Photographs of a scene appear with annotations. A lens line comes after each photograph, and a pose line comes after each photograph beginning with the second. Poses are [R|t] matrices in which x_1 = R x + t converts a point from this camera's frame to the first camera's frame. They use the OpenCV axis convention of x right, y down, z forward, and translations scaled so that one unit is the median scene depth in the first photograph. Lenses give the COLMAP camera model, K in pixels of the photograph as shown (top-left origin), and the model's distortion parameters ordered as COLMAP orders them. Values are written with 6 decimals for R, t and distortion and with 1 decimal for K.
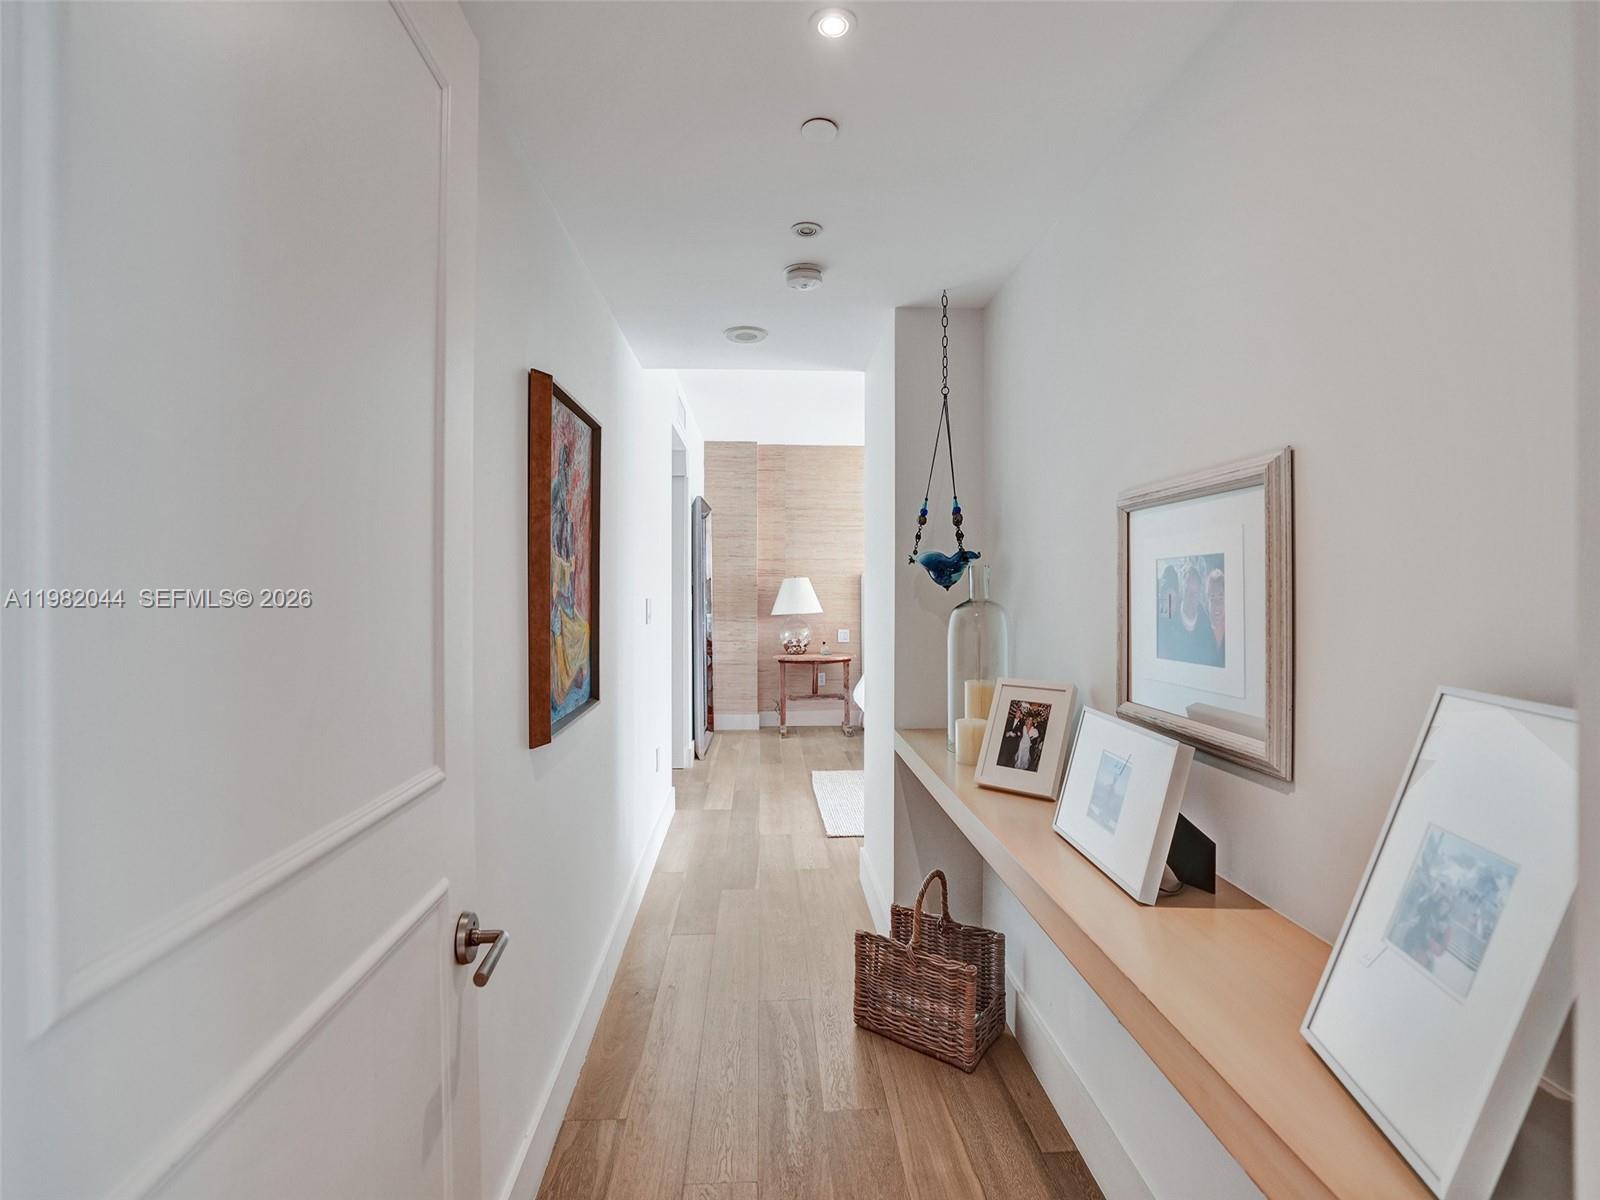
lens RADIAL K [[751.8, 0, 805.1], [0, 751.8, 596.8], [0, 0, 1]] dist [-0.011251, 0.002224]
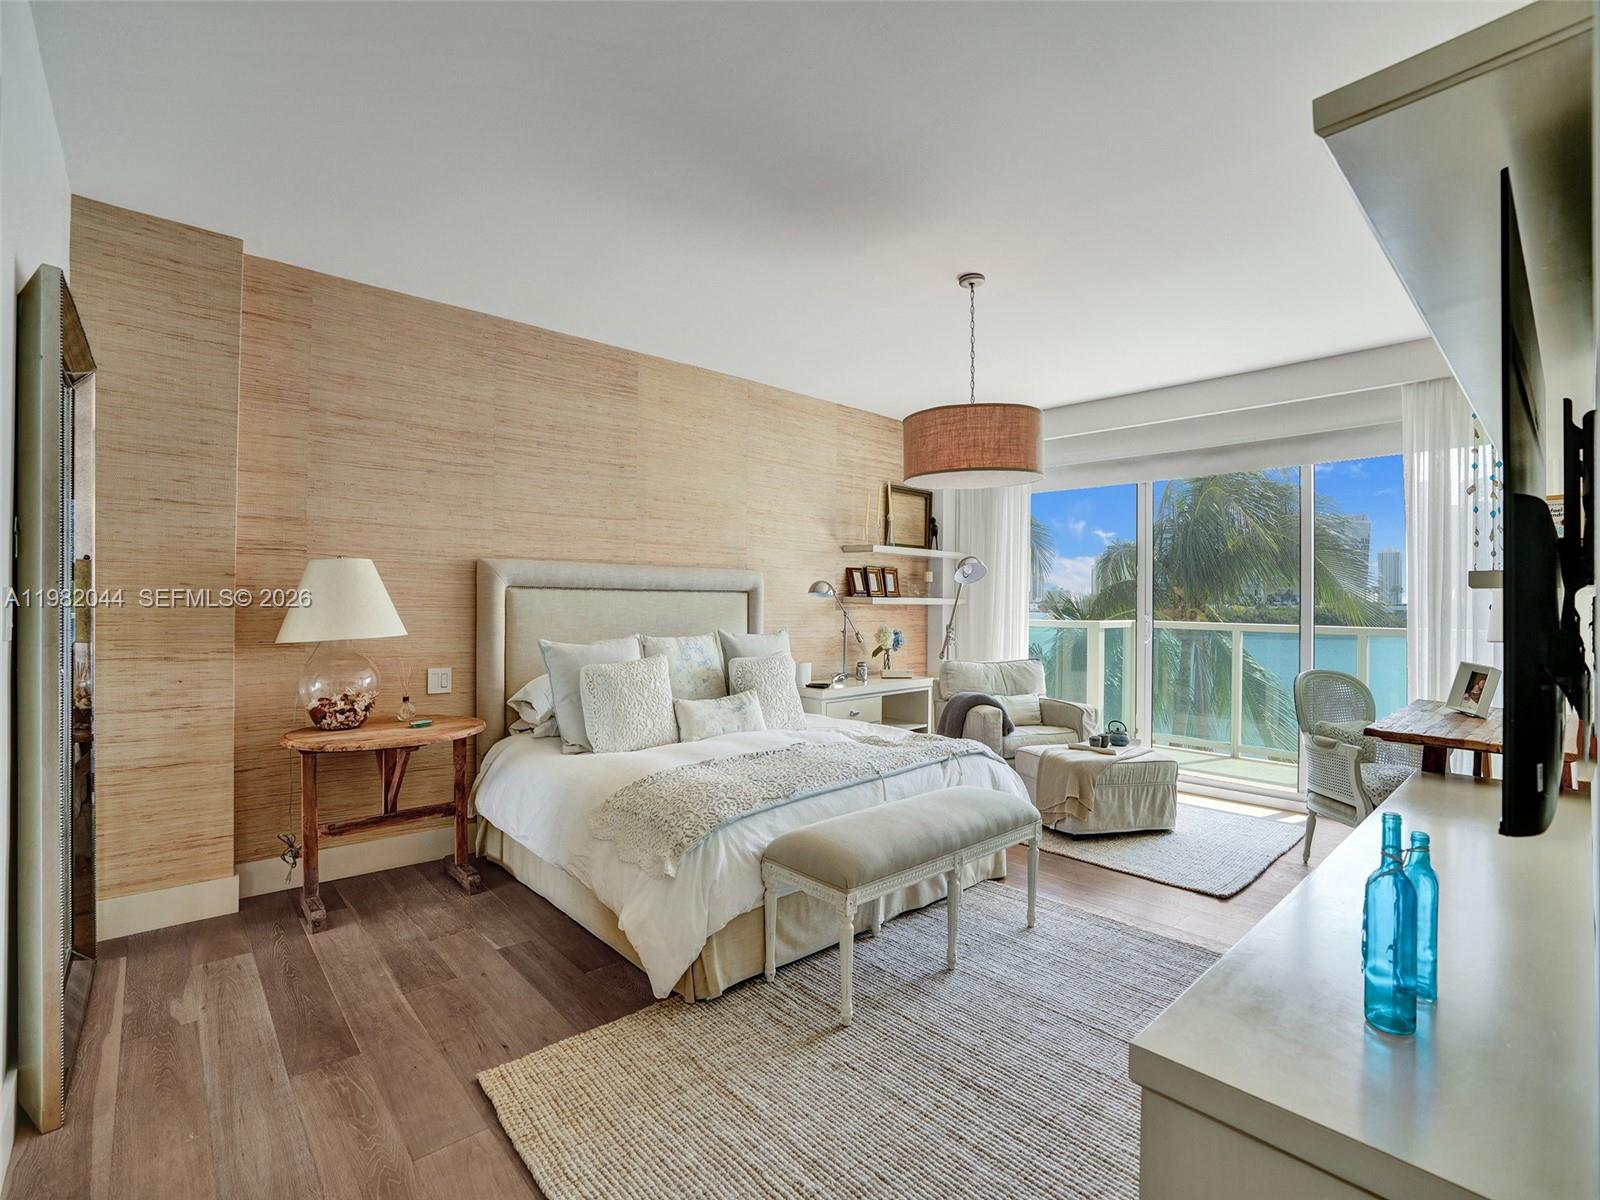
lens RADIAL K [[751.8, 0, 795.9], [0, 751.8, 599.5], [0, 0, 1]] dist [-0.011251, 0.002224]
pose [[0.799564, 0.009468, 0.600506, -0.064720], [-0.010329, 0.999945, -0.002014, -0.003545], [-0.600492, -0.004592, 0.799618, 0.469483]]
